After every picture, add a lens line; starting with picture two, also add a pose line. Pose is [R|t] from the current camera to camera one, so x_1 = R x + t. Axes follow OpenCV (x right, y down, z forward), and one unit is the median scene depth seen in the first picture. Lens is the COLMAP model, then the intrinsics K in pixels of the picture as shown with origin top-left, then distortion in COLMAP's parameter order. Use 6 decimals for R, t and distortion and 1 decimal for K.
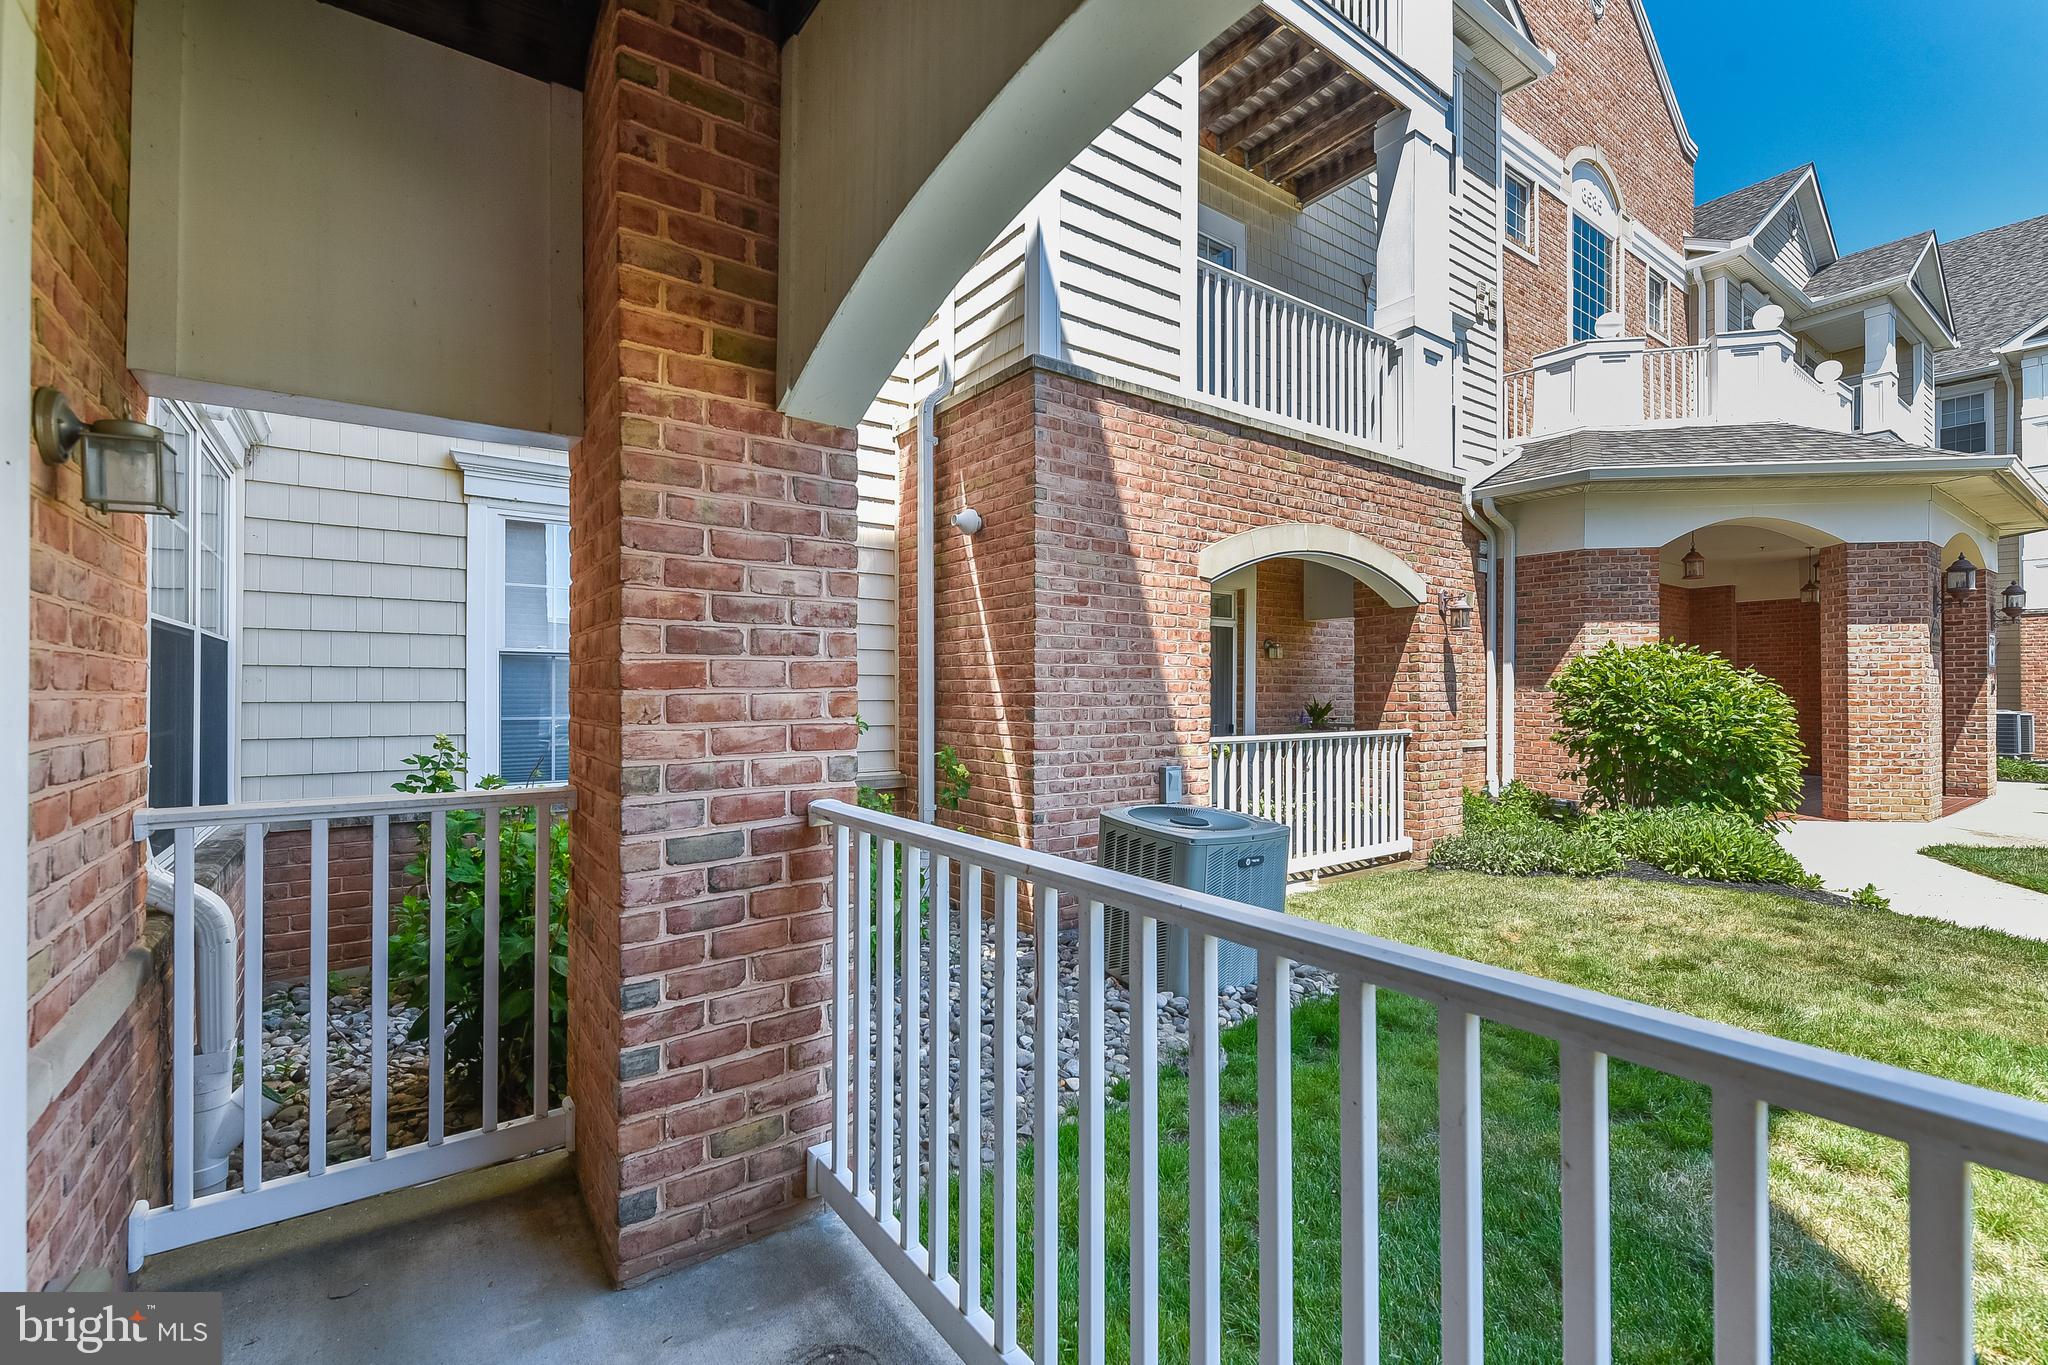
lens RADIAL K [[888.7, 0, 1029.0], [0, 888.7, 686.4], [0, 0, 1]] dist [-0.007721, -0.000575]
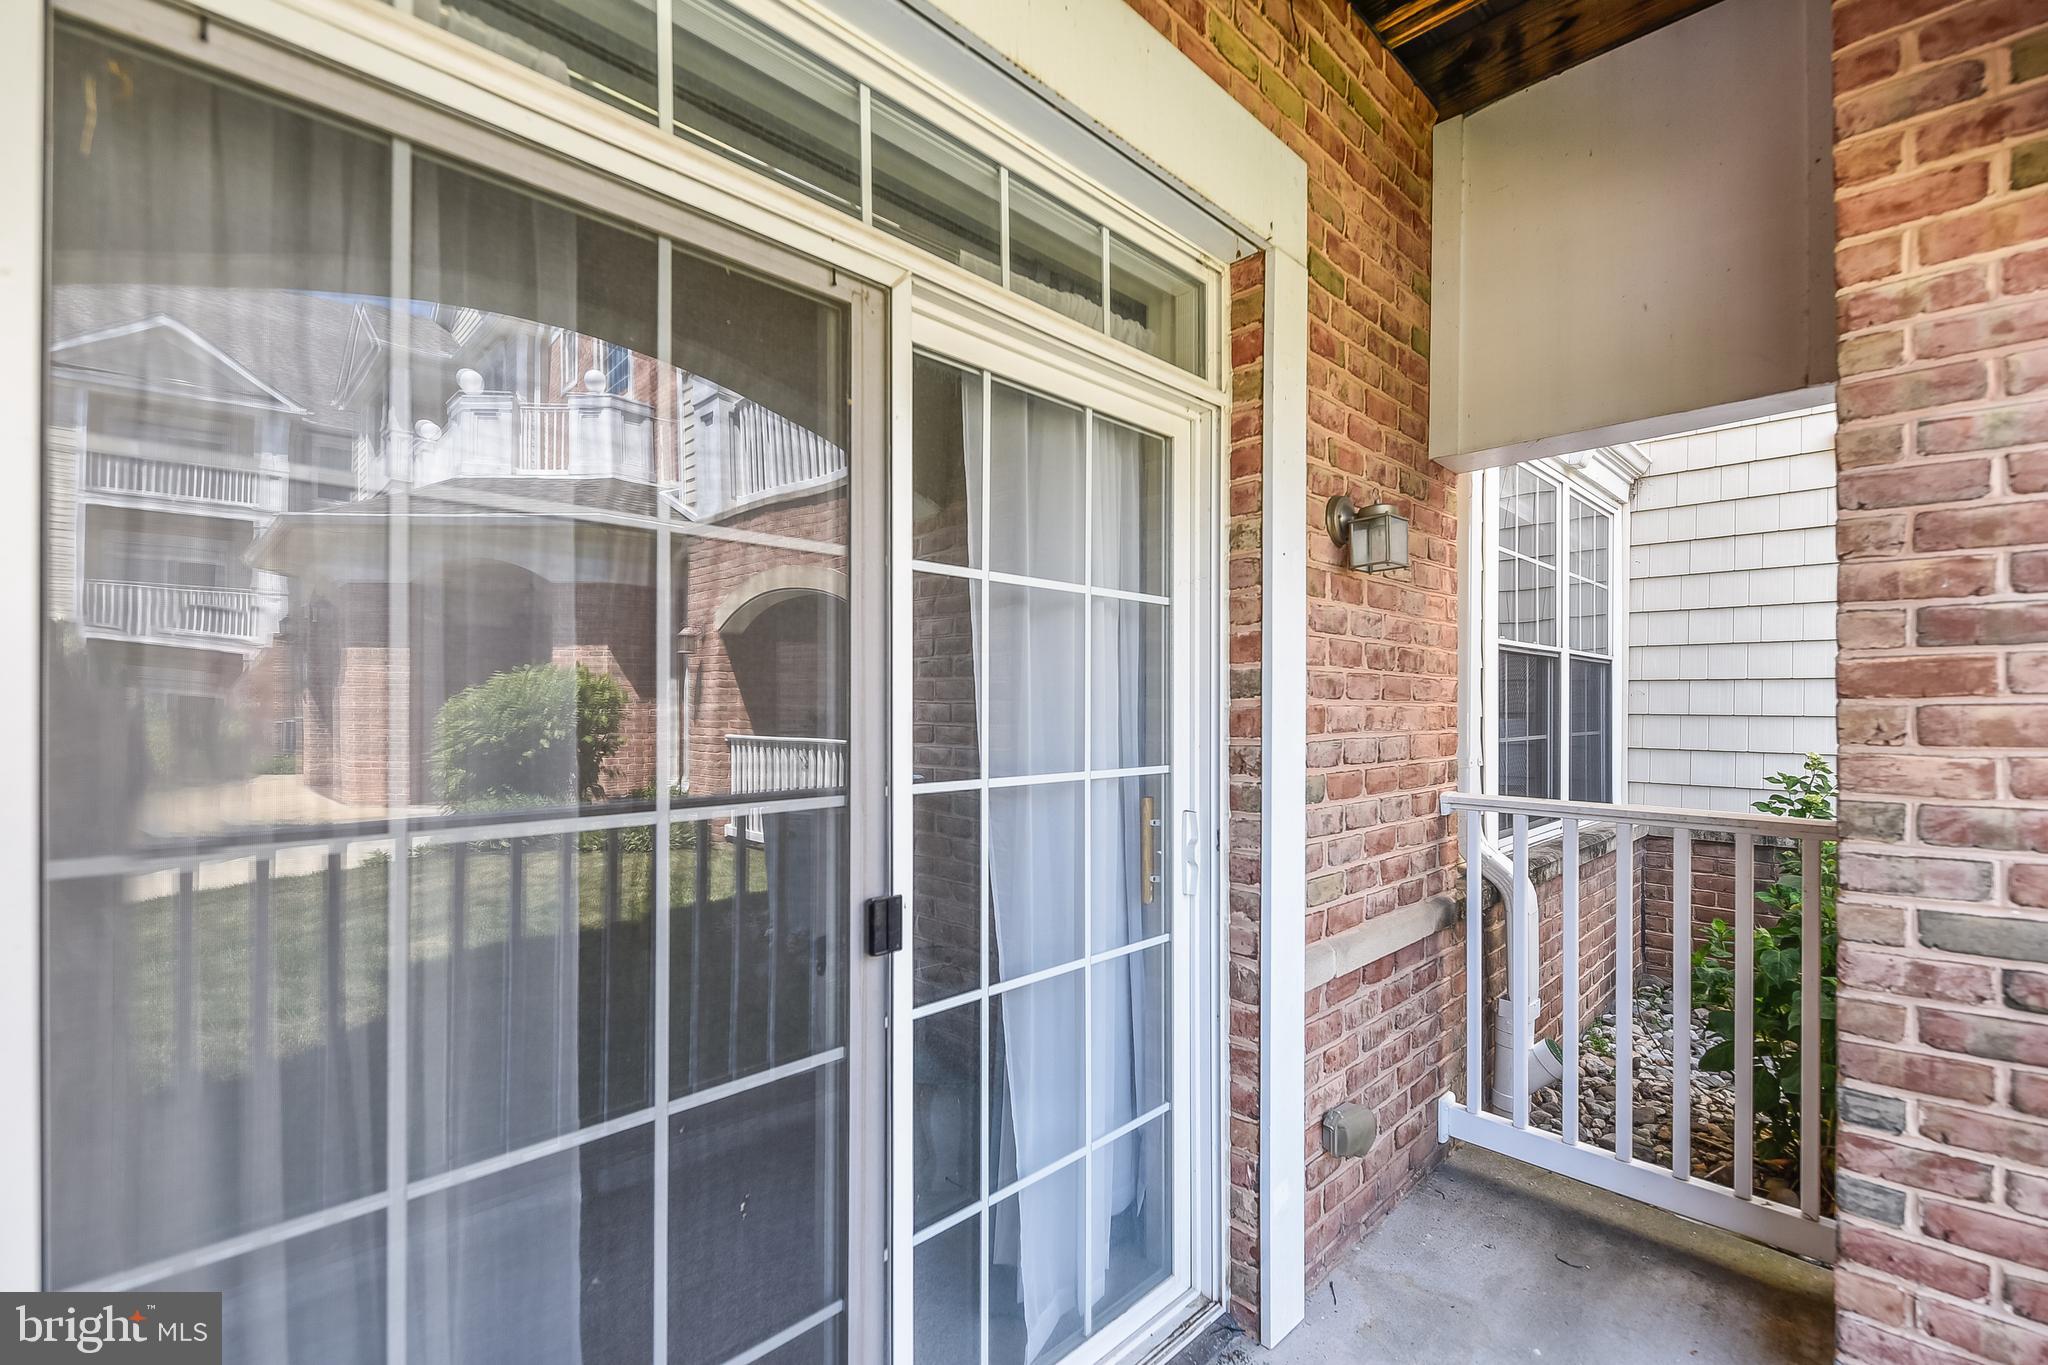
lens RADIAL K [[875.0, 0, 1025.1], [0, 875.0, 700.2], [0, 0, 1]] dist [0.013593, -0.009717]
pose [[0.126441, -0.003207, -0.991969, 0.196981], [0.000638, 0.999995, -0.003151, 0.007070], [0.991974, -0.000234, 0.126442, 0.200598]]
